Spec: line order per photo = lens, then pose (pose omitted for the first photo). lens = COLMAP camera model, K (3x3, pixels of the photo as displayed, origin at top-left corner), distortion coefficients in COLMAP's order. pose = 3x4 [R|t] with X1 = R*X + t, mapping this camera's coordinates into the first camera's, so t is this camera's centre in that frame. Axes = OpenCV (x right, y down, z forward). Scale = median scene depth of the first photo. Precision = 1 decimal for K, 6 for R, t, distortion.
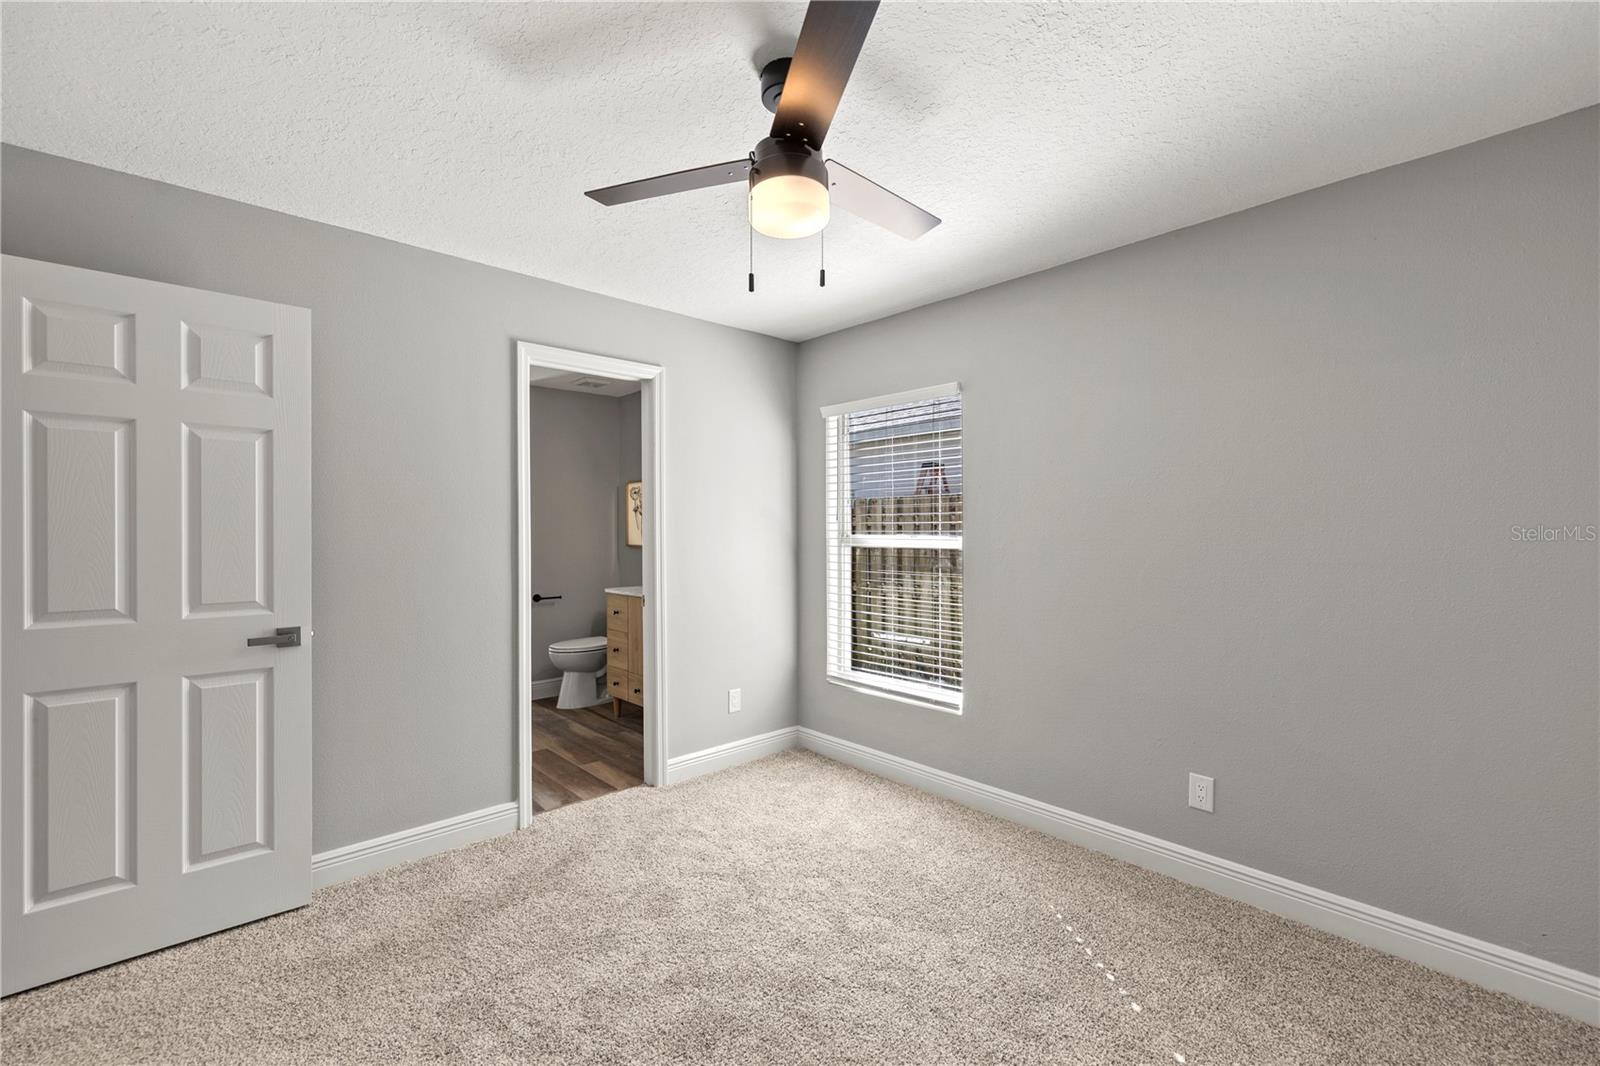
lens RADIAL K [[679.4, 0, 800.0], [0, 679.4, 533.0], [0, 0, 1]] dist [-0.000981, 0.000009]
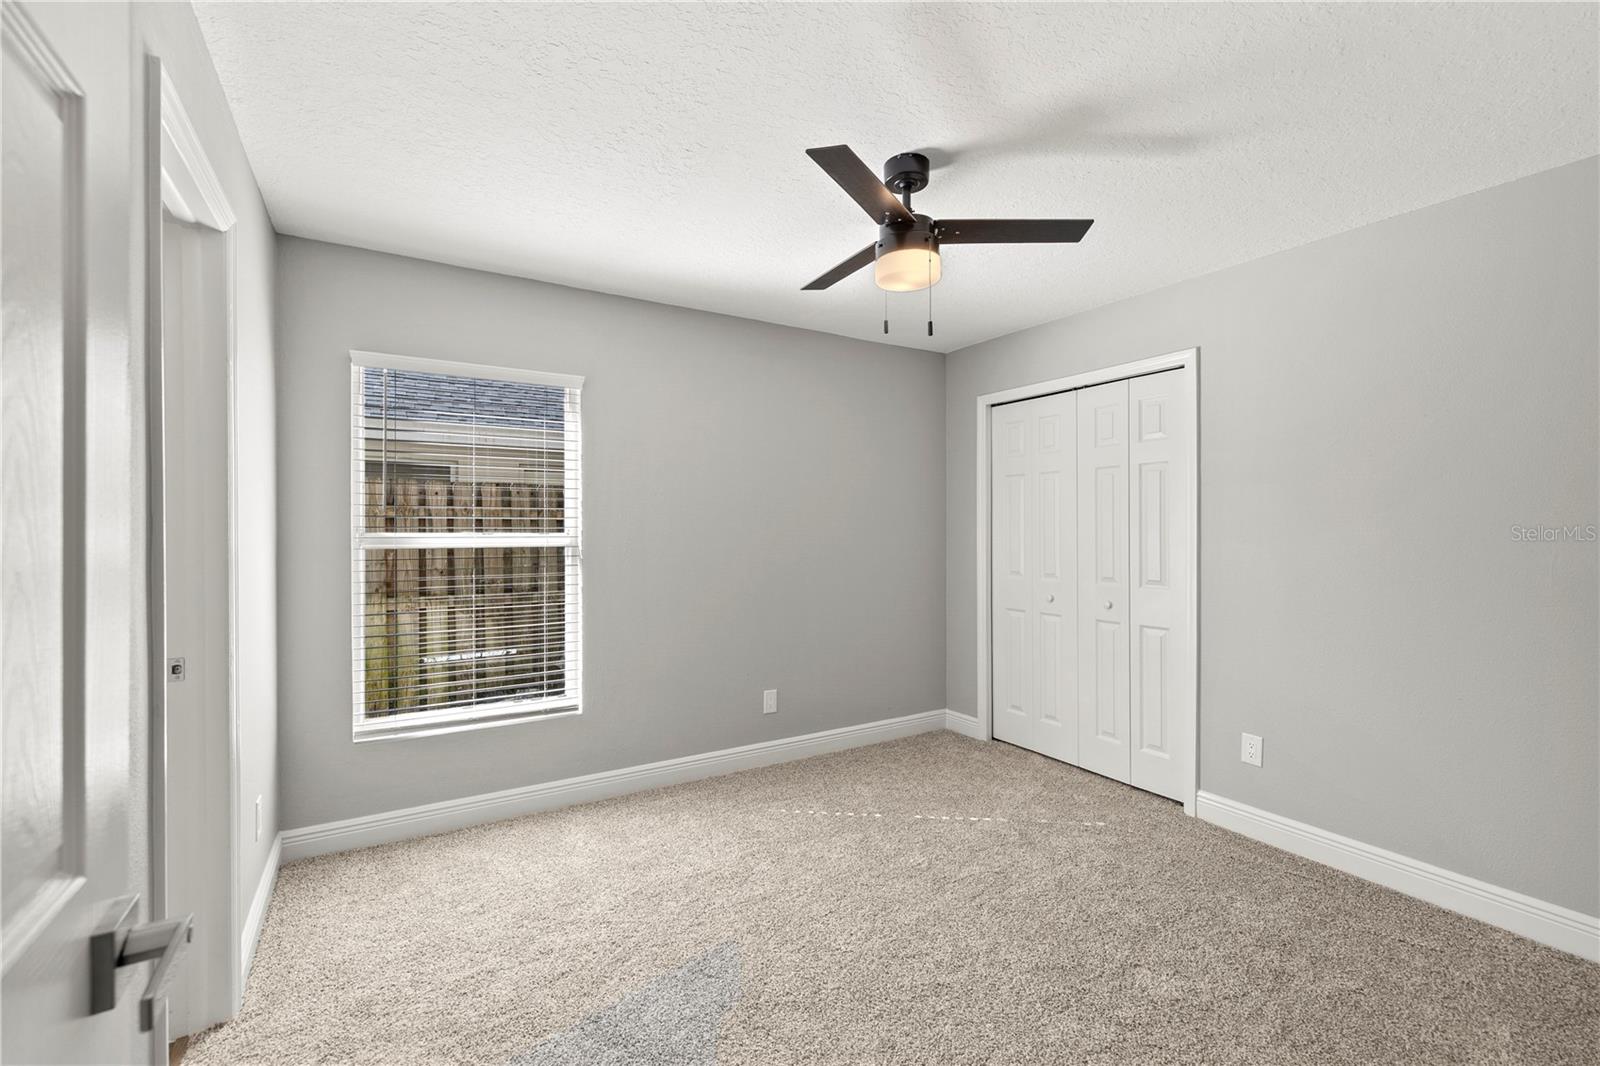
lens RADIAL K [[678.5, 0, 800.0], [0, 678.5, 533.0], [0, 0, 1]] dist [0.001249, 0.000128]
pose [[0.193446, -0.009812, 0.981062, -0.619380], [0.001583, 0.999952, 0.009689, -0.003868], [-0.981110, -0.000322, 0.193452, 0.461821]]
